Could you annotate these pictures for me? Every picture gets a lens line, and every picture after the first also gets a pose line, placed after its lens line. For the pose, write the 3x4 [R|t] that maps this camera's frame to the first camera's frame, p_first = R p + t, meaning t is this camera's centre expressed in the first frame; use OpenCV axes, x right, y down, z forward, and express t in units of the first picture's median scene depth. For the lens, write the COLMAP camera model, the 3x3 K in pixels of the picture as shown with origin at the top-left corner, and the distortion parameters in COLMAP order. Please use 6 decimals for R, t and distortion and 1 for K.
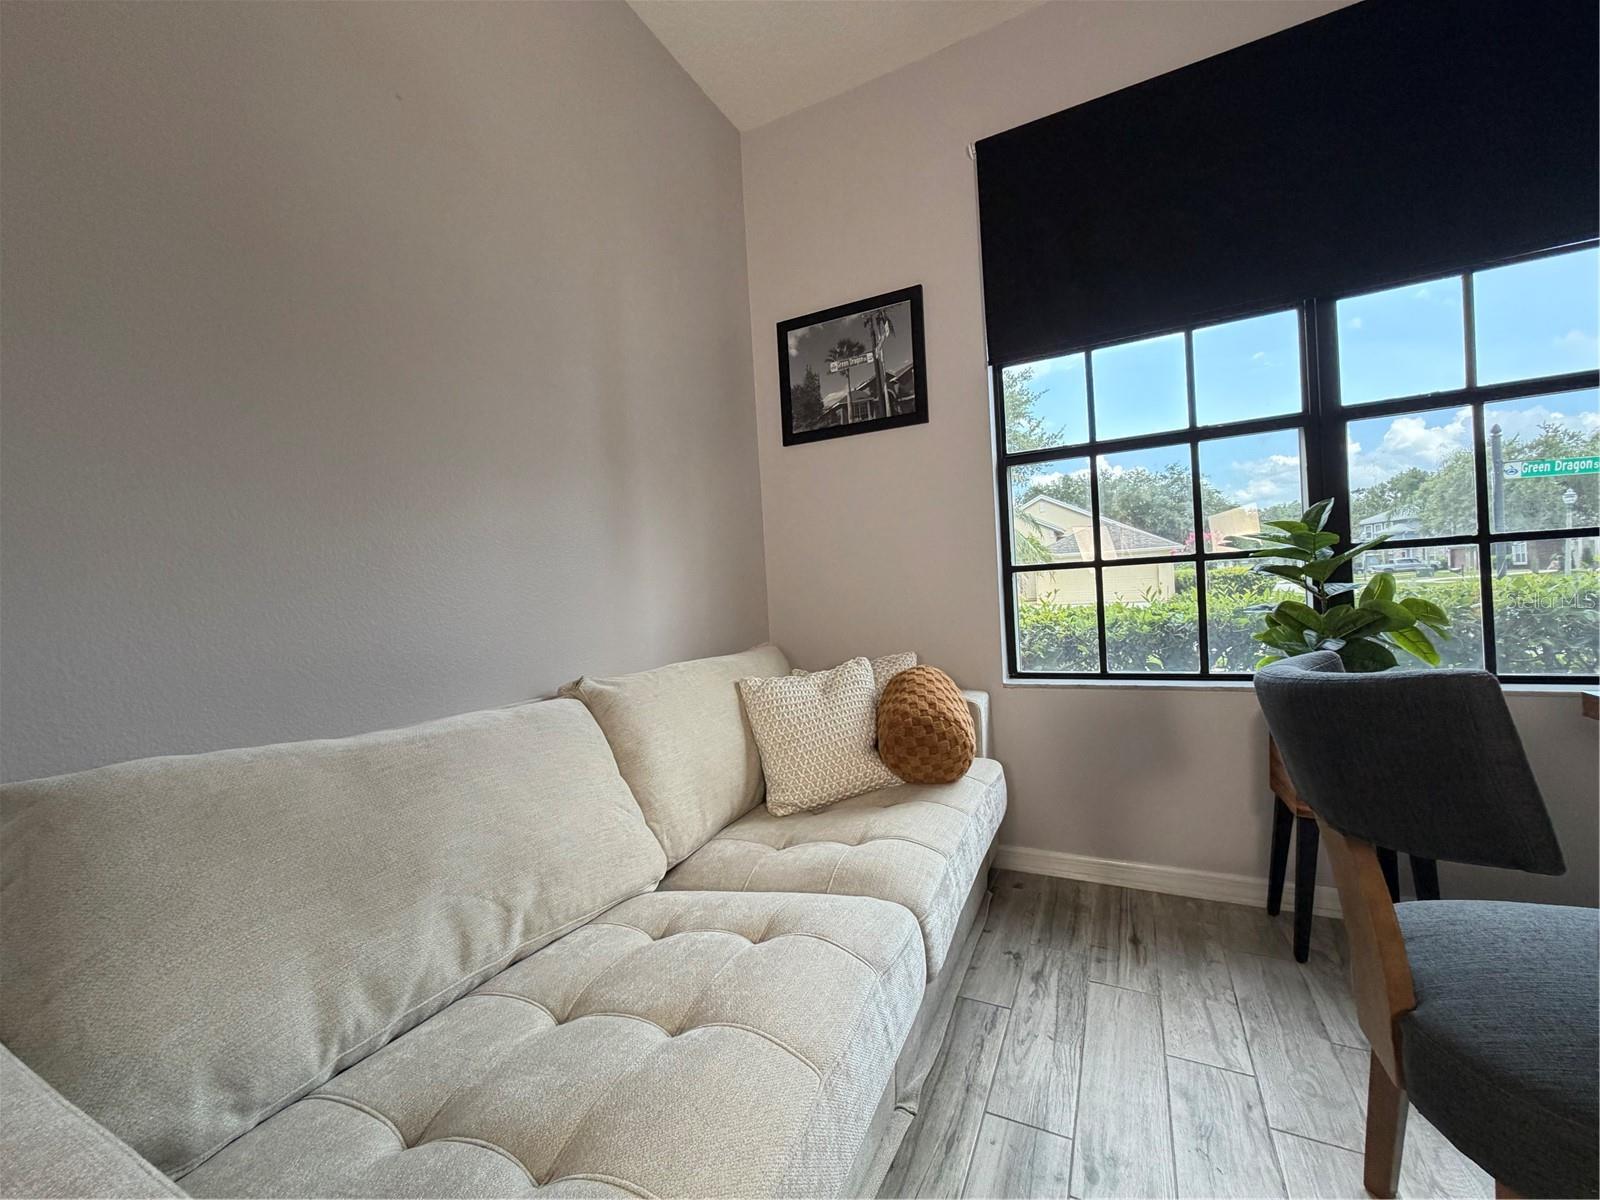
lens RADIAL K [[638.0, 0, 806.7], [0, 638.0, 601.5], [0, 0, 1]] dist [0.000068, -0.000108]
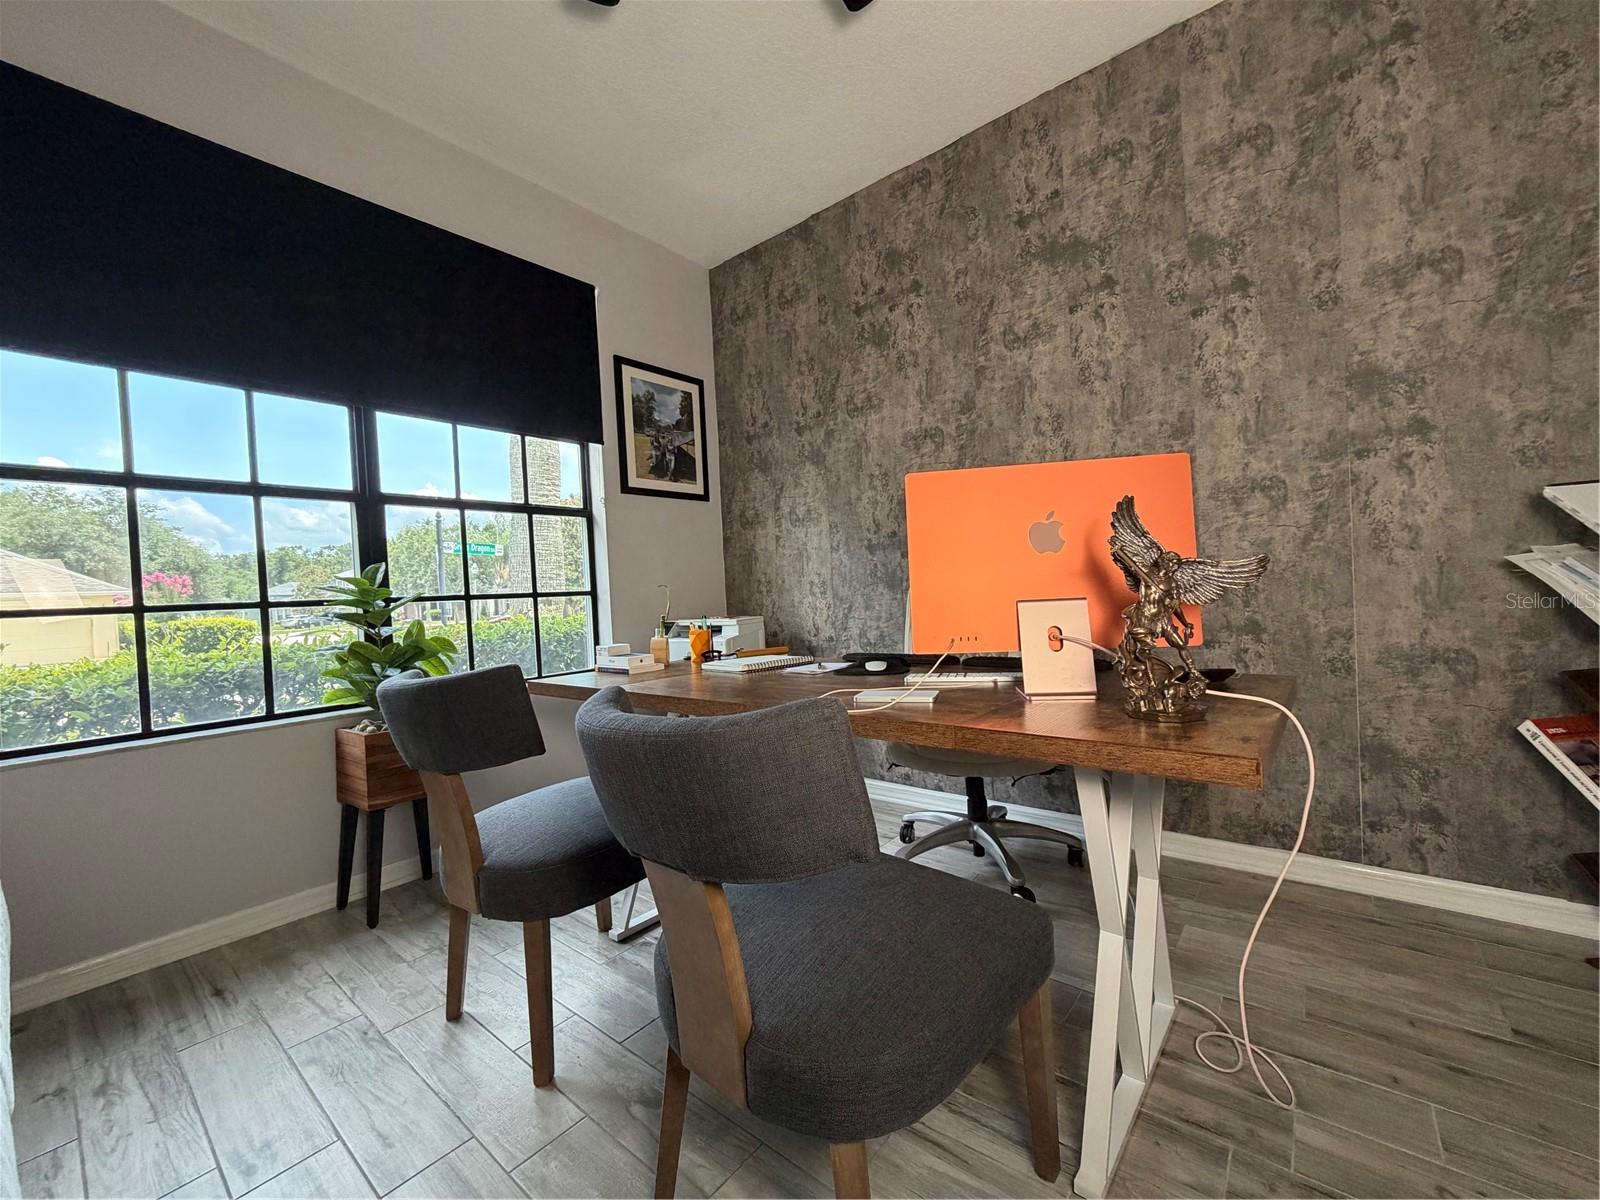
lens RADIAL K [[638.0, 0, 806.7], [0, 638.0, 601.5], [0, 0, 1]] dist [0.000068, -0.000108]
pose [[0.216031, 0.030177, 0.975920, -0.227189], [0.048916, 0.997933, -0.041686, 0.013610], [-0.975160, 0.056744, 0.214108, -0.109695]]
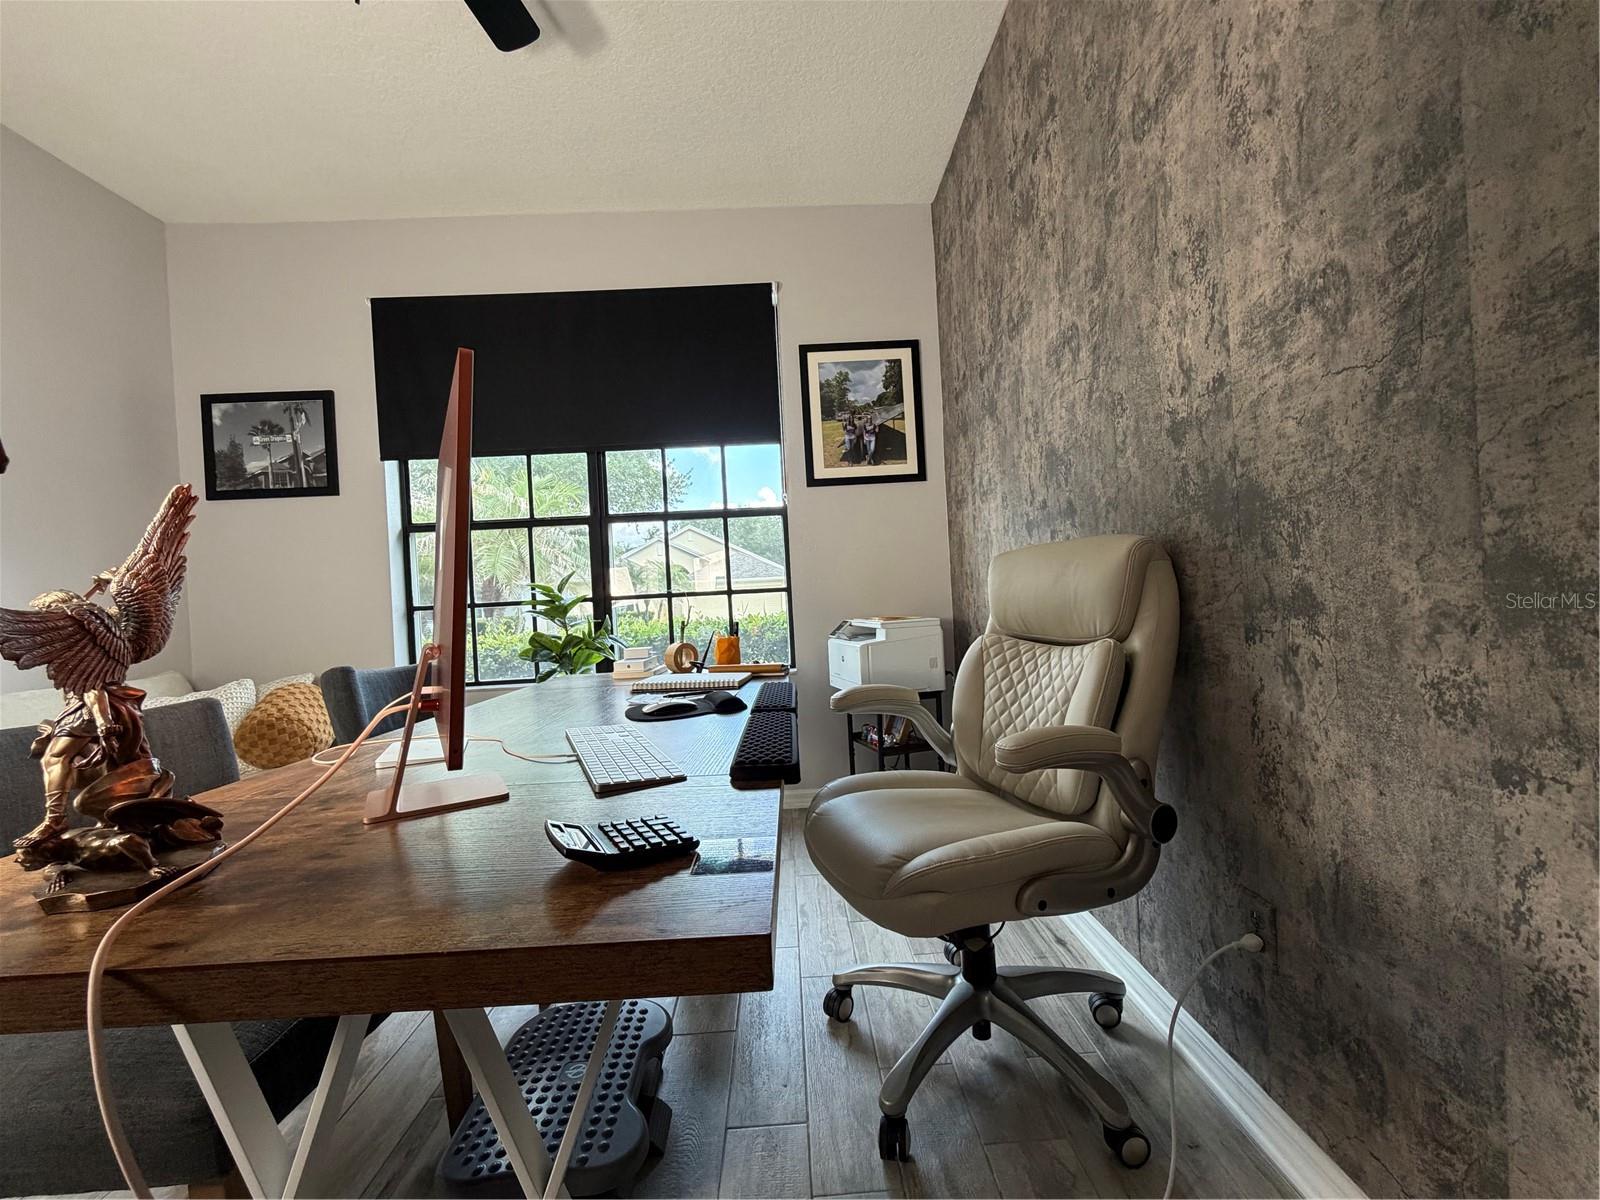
lens RADIAL K [[638.0, 0, 806.7], [0, 638.0, 601.5], [0, 0, 1]] dist [0.000068, -0.000108]
pose [[0.877298, 0.007825, 0.479882, 0.460513], [0.009262, 0.999405, -0.033229, -0.014678], [-0.479856, 0.033597, 0.876704, -0.670197]]
